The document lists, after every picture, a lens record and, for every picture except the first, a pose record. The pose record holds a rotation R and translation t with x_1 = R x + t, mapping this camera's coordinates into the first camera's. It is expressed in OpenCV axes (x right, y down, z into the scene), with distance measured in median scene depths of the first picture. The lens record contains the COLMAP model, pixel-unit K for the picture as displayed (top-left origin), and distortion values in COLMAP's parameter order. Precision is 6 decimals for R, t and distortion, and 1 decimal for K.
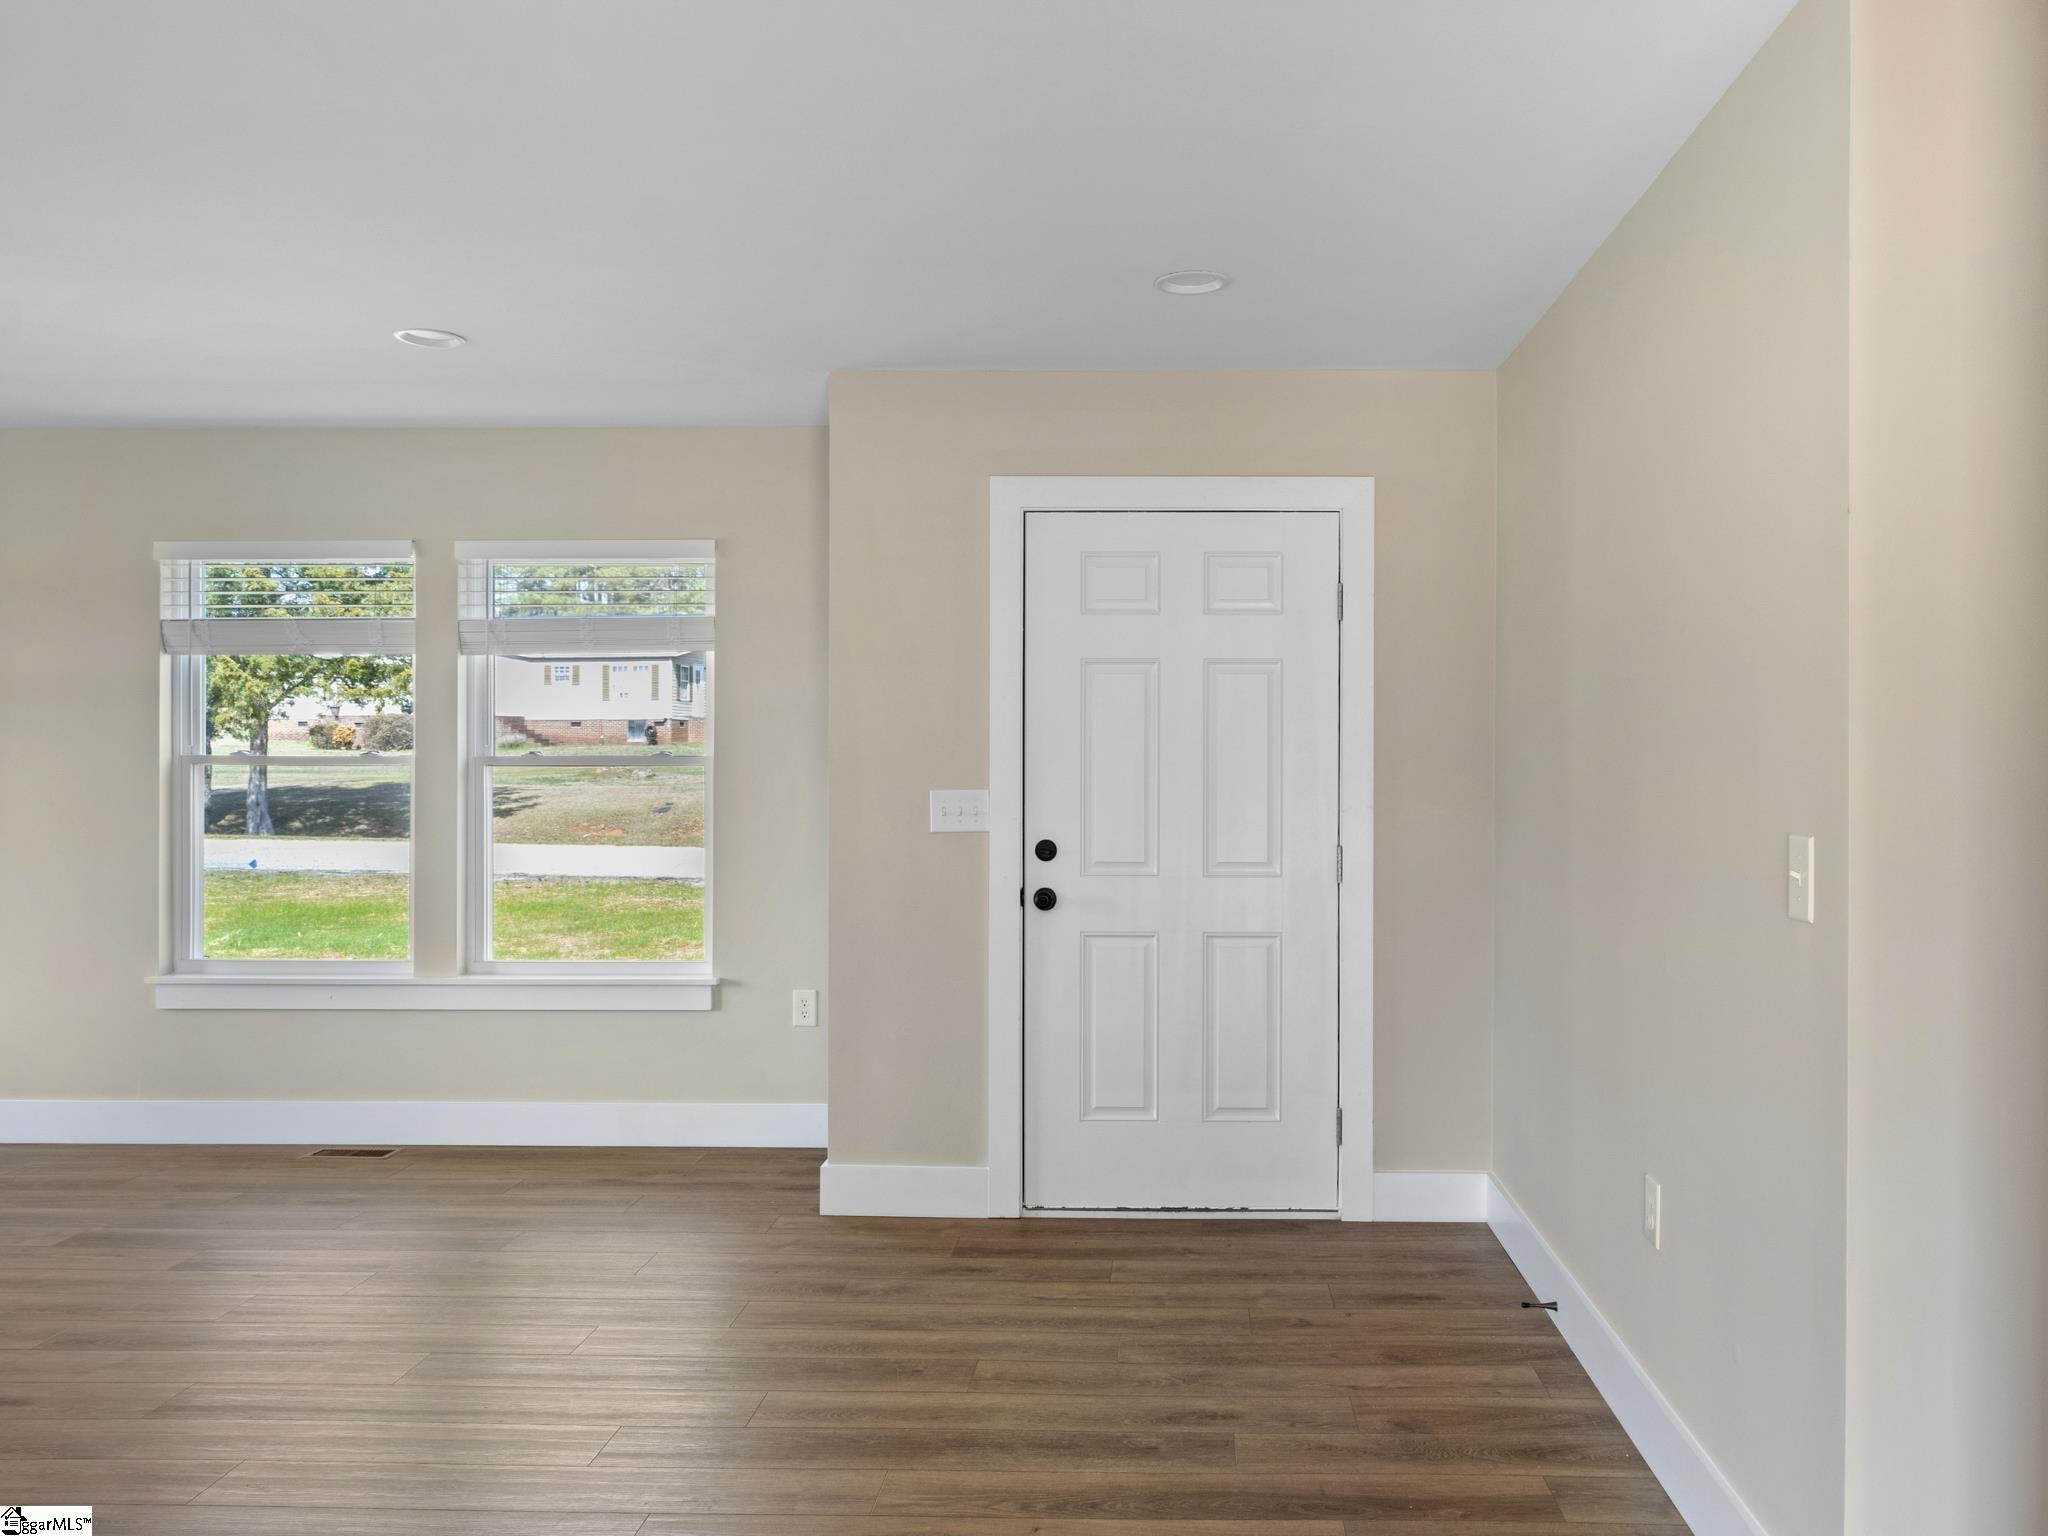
lens RADIAL K [[1541.3, 0, 1056.5], [0, 1541.3, 759.7], [0, 0, 1]] dist [-0.004231, 0.004176]
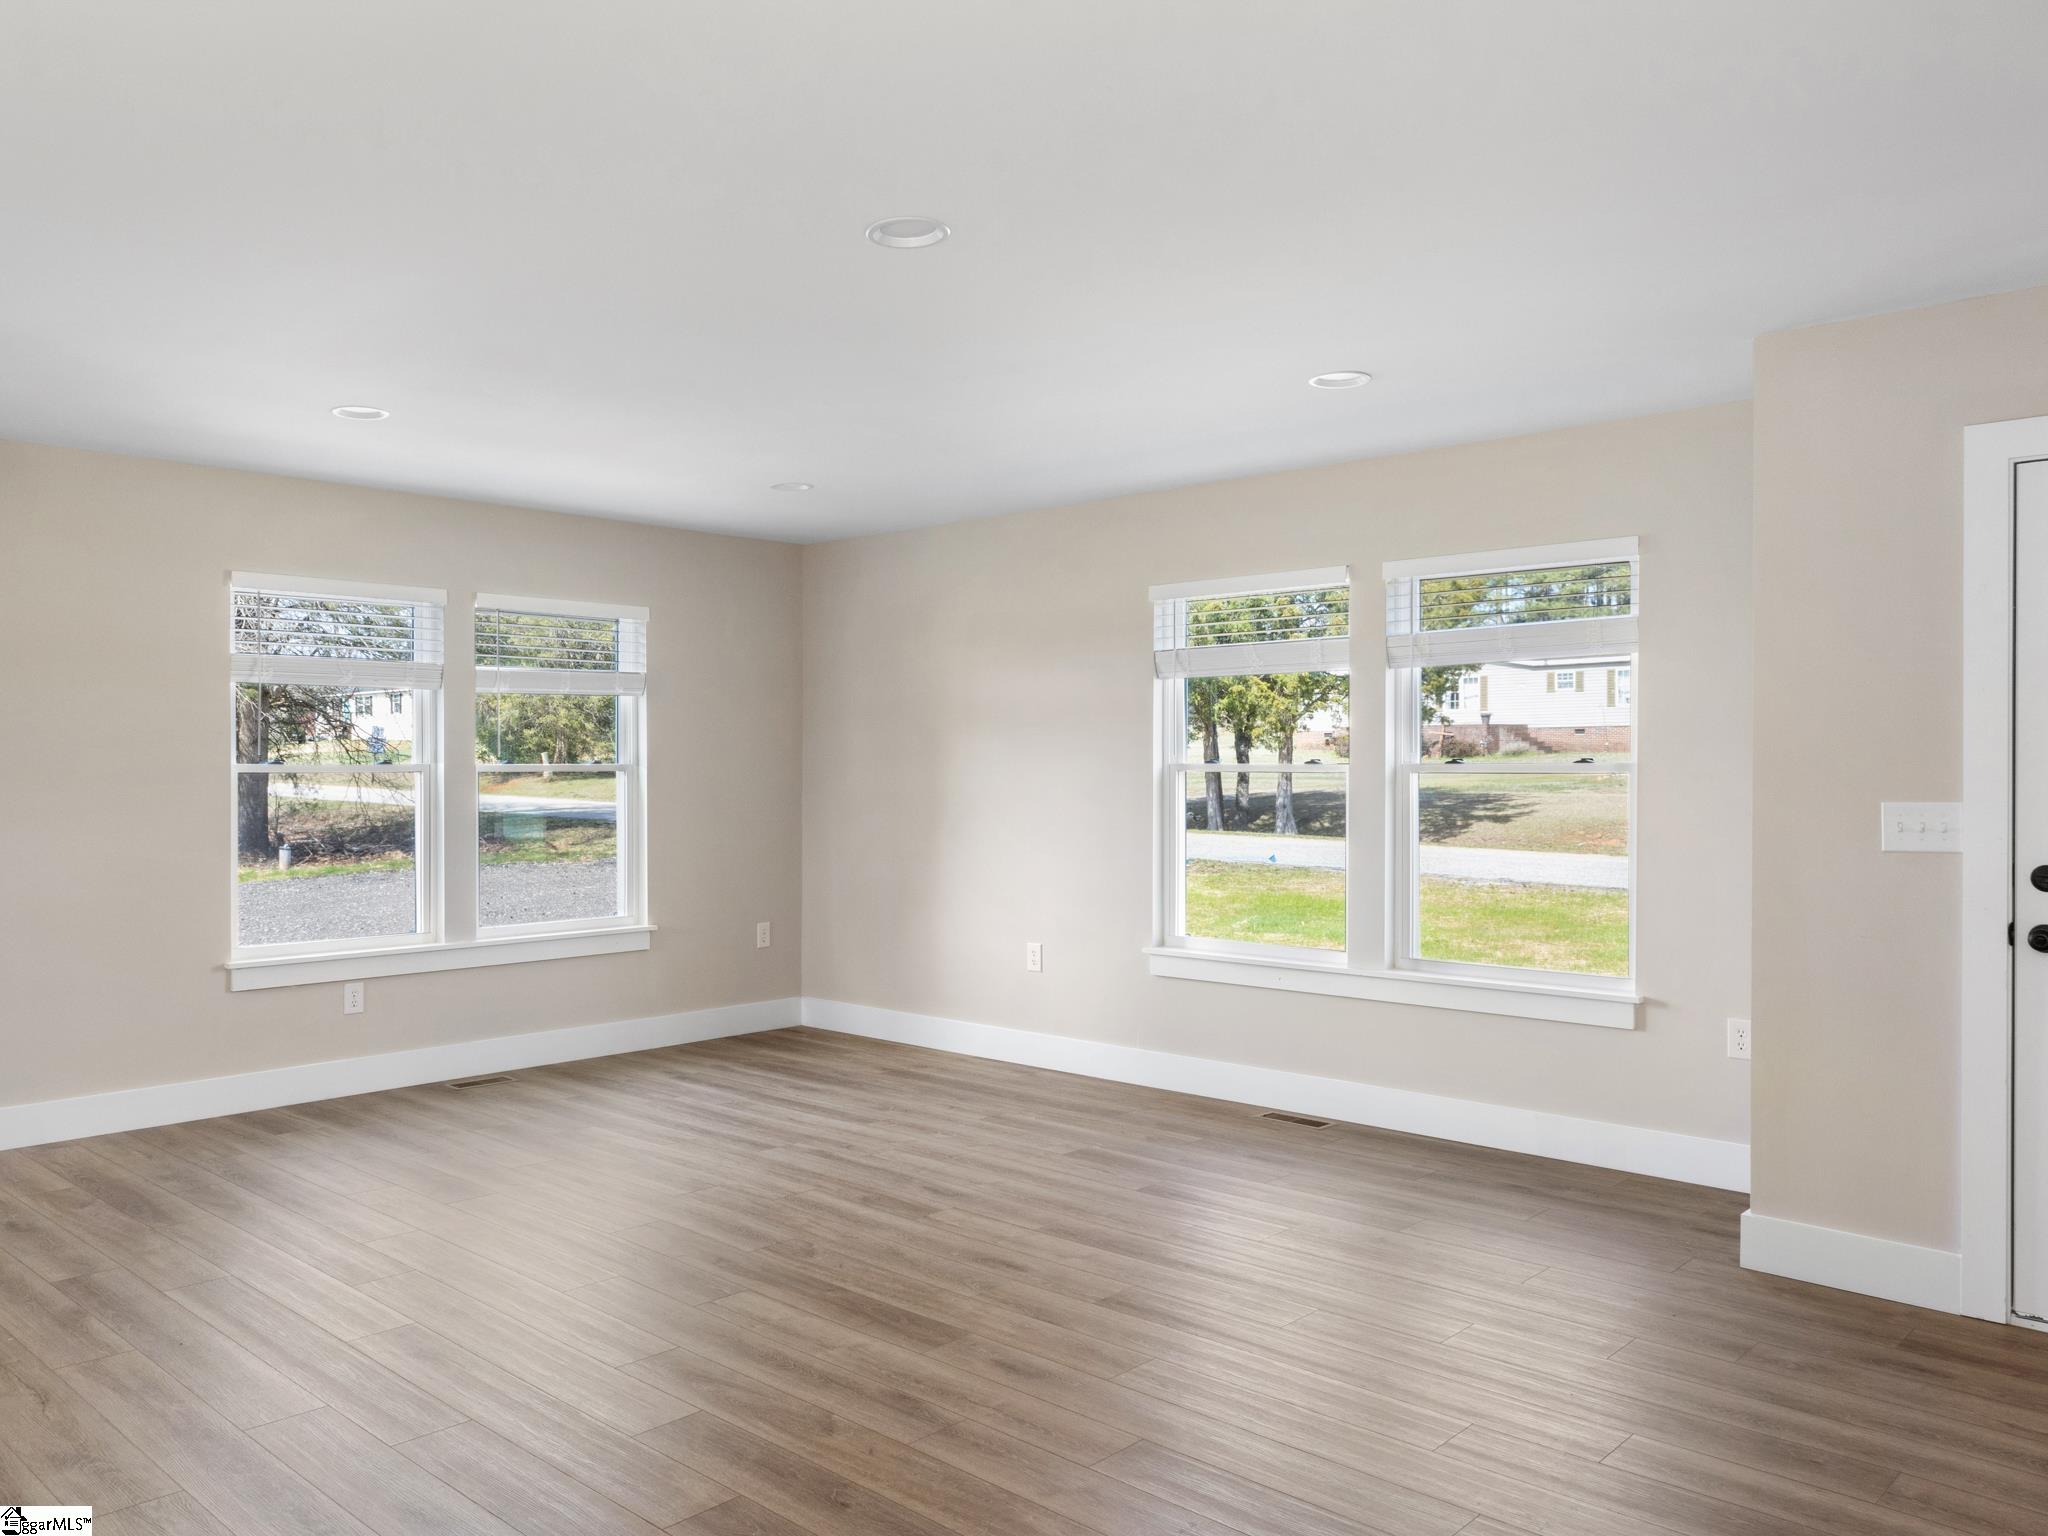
lens RADIAL K [[1514.2, 0, 943.8], [0, 1514.2, 764.0], [0, 0, 1]] dist [0.003677, -0.003402]
pose [[0.736357, -0.002368, -0.676589, 0.102110], [0.000870, 0.999996, -0.002554, 0.000262], [0.676592, 0.001292, 0.736357, 0.021173]]
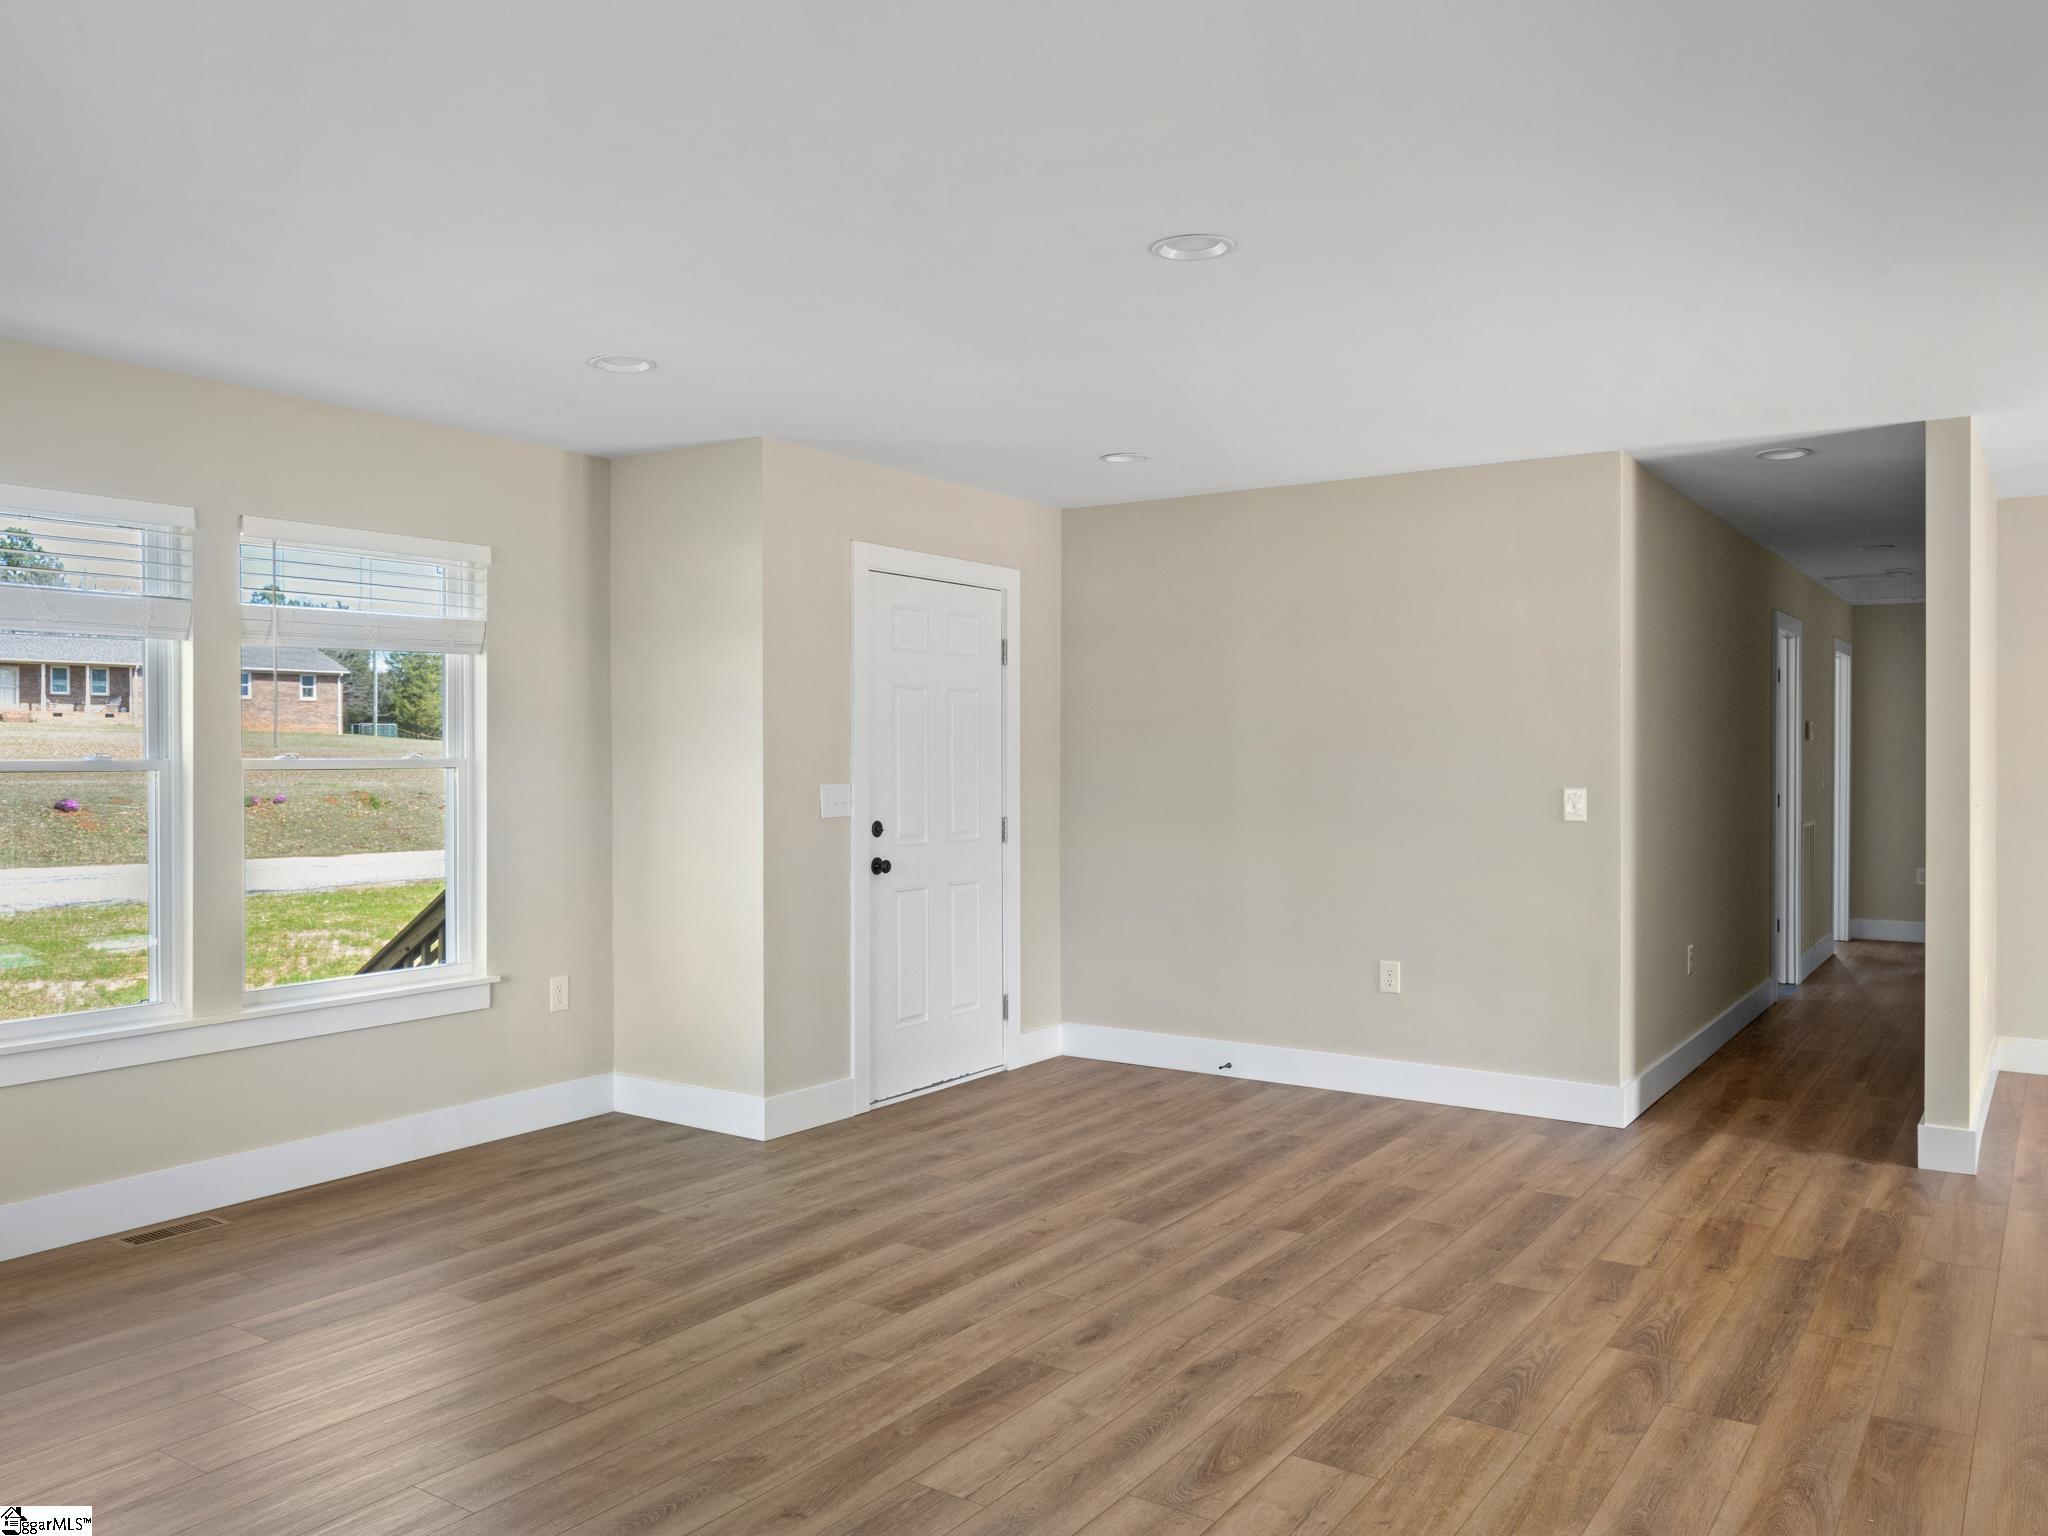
lens RADIAL K [[1514.2, 0, 943.8], [0, 1514.2, 764.0], [0, 0, 1]] dist [0.003677, -0.003402]
pose [[0.587314, -0.008833, 0.809311, -0.985519], [0.006025, 0.999960, 0.006542, -0.004591], [-0.809337, 0.001034, 0.587344, 0.186938]]
